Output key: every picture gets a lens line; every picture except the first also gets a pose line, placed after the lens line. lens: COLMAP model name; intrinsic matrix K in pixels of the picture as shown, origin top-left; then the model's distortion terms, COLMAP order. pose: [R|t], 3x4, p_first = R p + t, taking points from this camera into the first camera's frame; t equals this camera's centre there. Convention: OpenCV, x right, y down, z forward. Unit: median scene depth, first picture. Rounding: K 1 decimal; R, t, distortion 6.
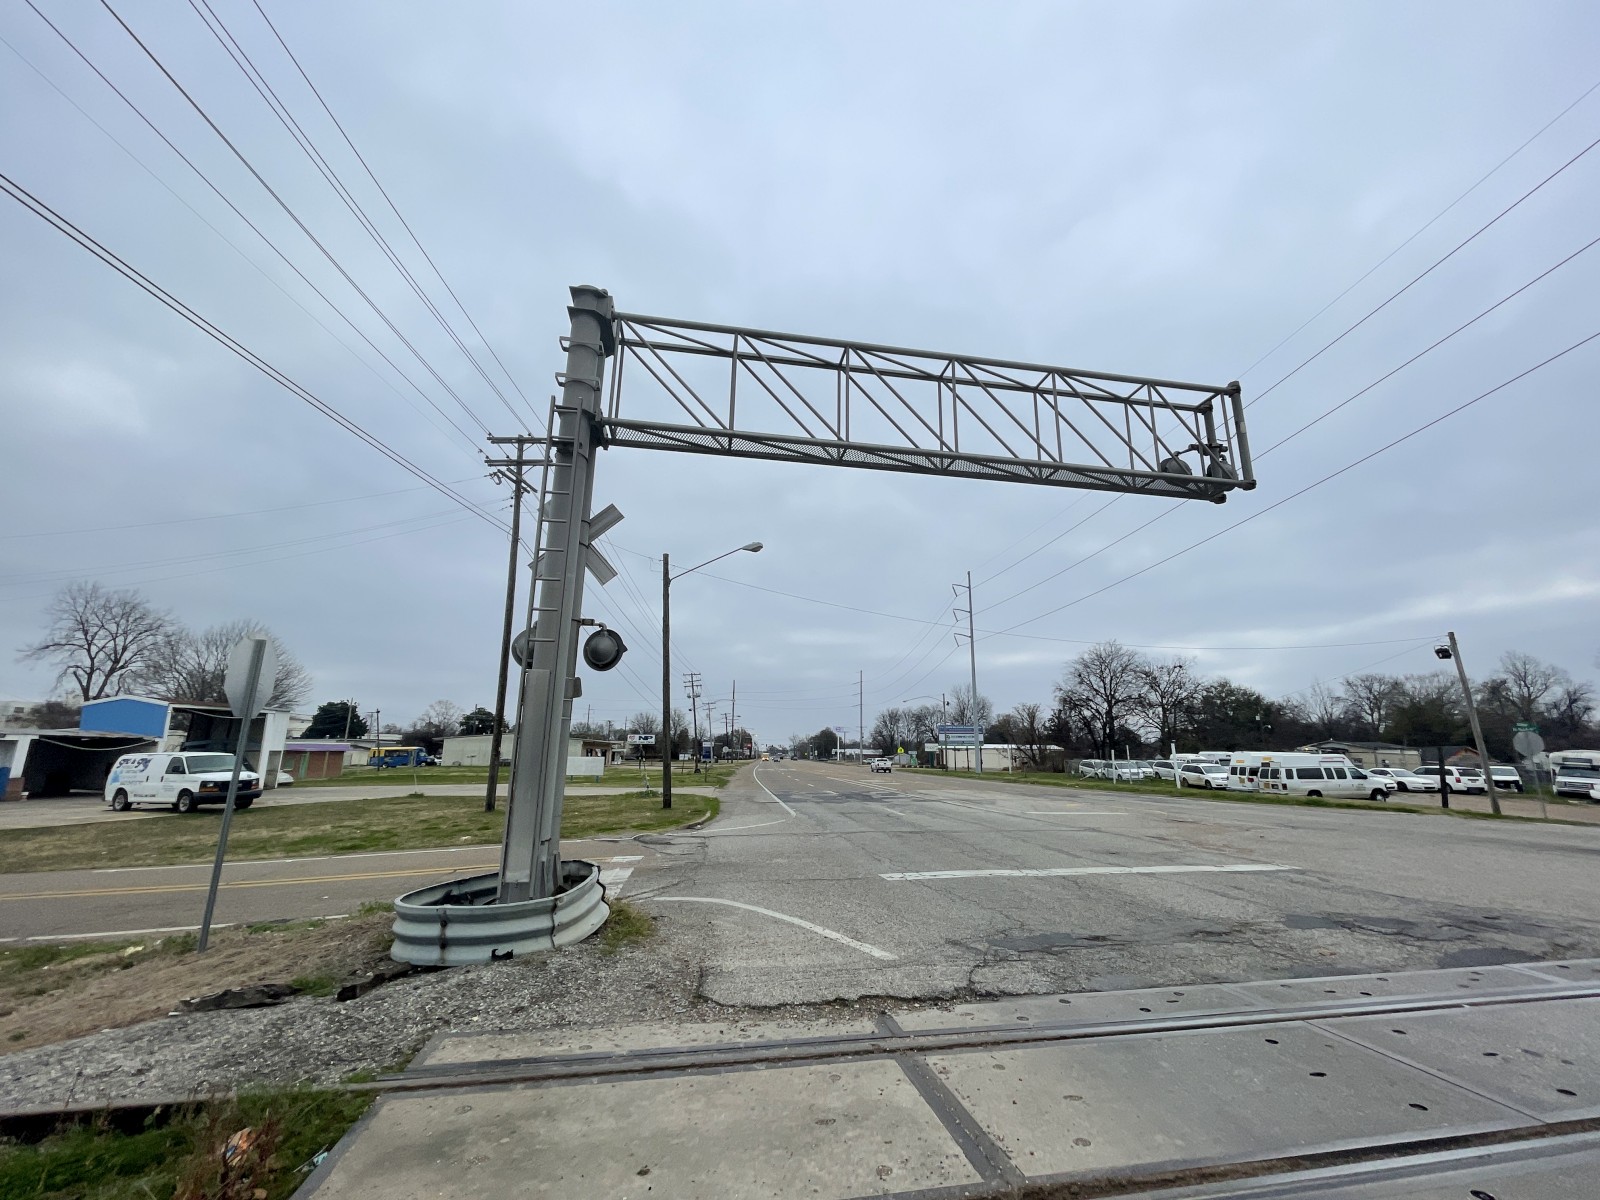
lens RADIAL K [[671.2, 0, 800.0], [0, 671.2, 600.0], [0, 0, 1]] dist [-0.001730, -0.000337]
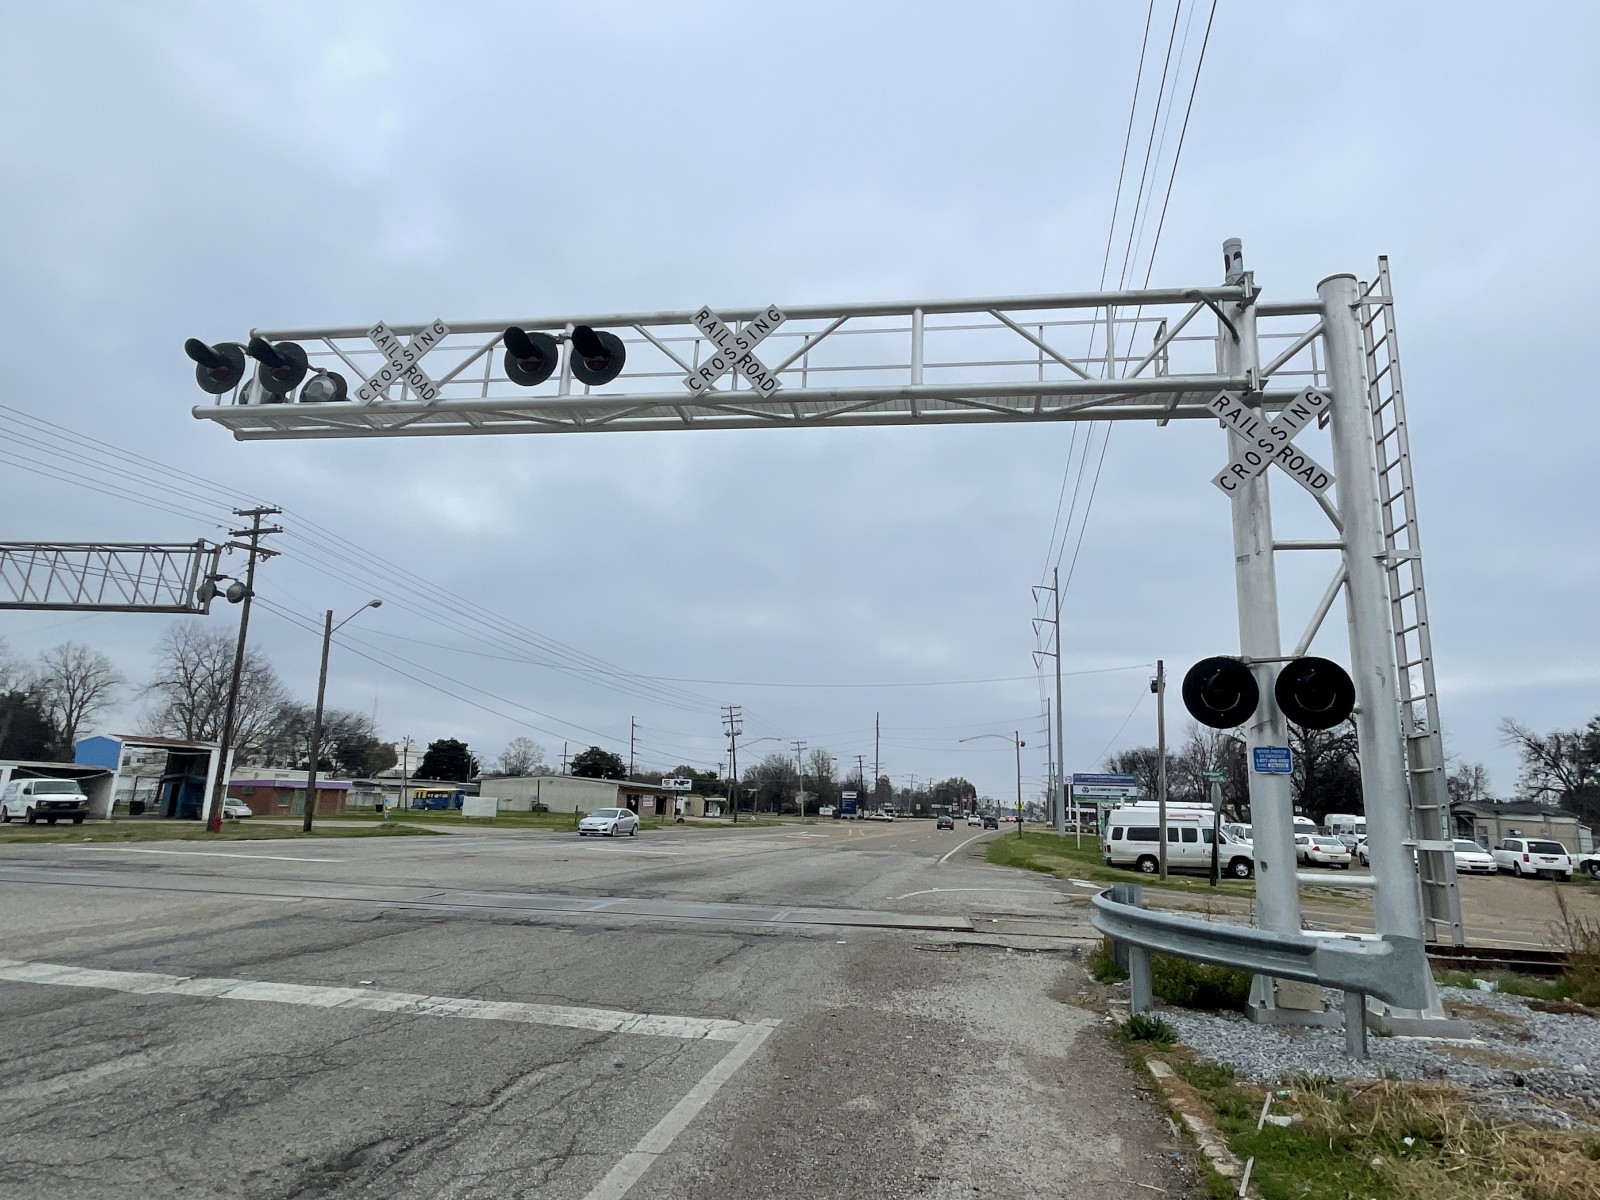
lens RADIAL K [[925.7, 0, 800.0], [0, 925.7, 600.0], [0, 0, 1]] dist [-0.004871, 0.001135]
pose [[0.952933, -0.041629, -0.300310, 0.565232], [0.041668, 0.999112, -0.006278, -0.023790], [0.300305, -0.006531, 0.953821, -0.137831]]
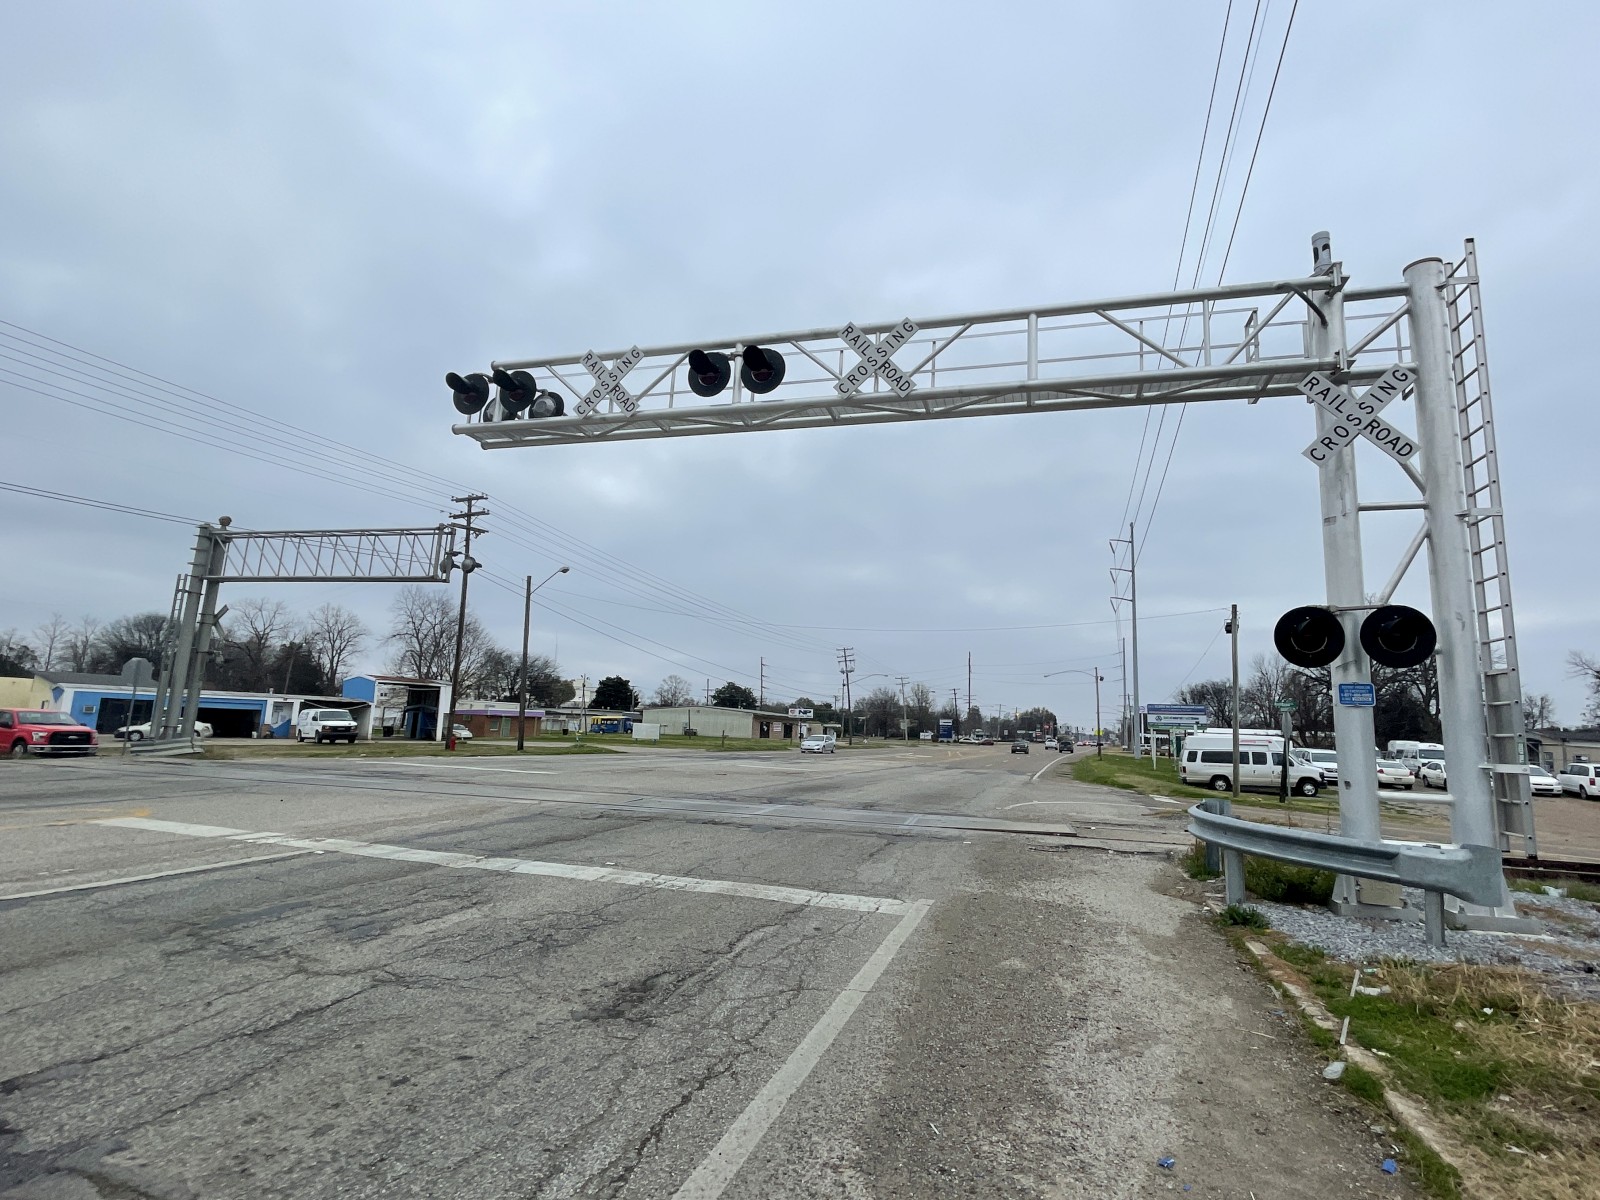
lens RADIAL K [[788.0, 0, 796.3], [0, 788.0, 602.5], [0, 0, 1]] dist [-0.002879, -0.001242]
pose [[0.905202, -0.040840, -0.423016, 0.558933], [0.065480, 0.996889, 0.043875, -0.026753], [0.419908, -0.067414, 0.905060, -0.150985]]
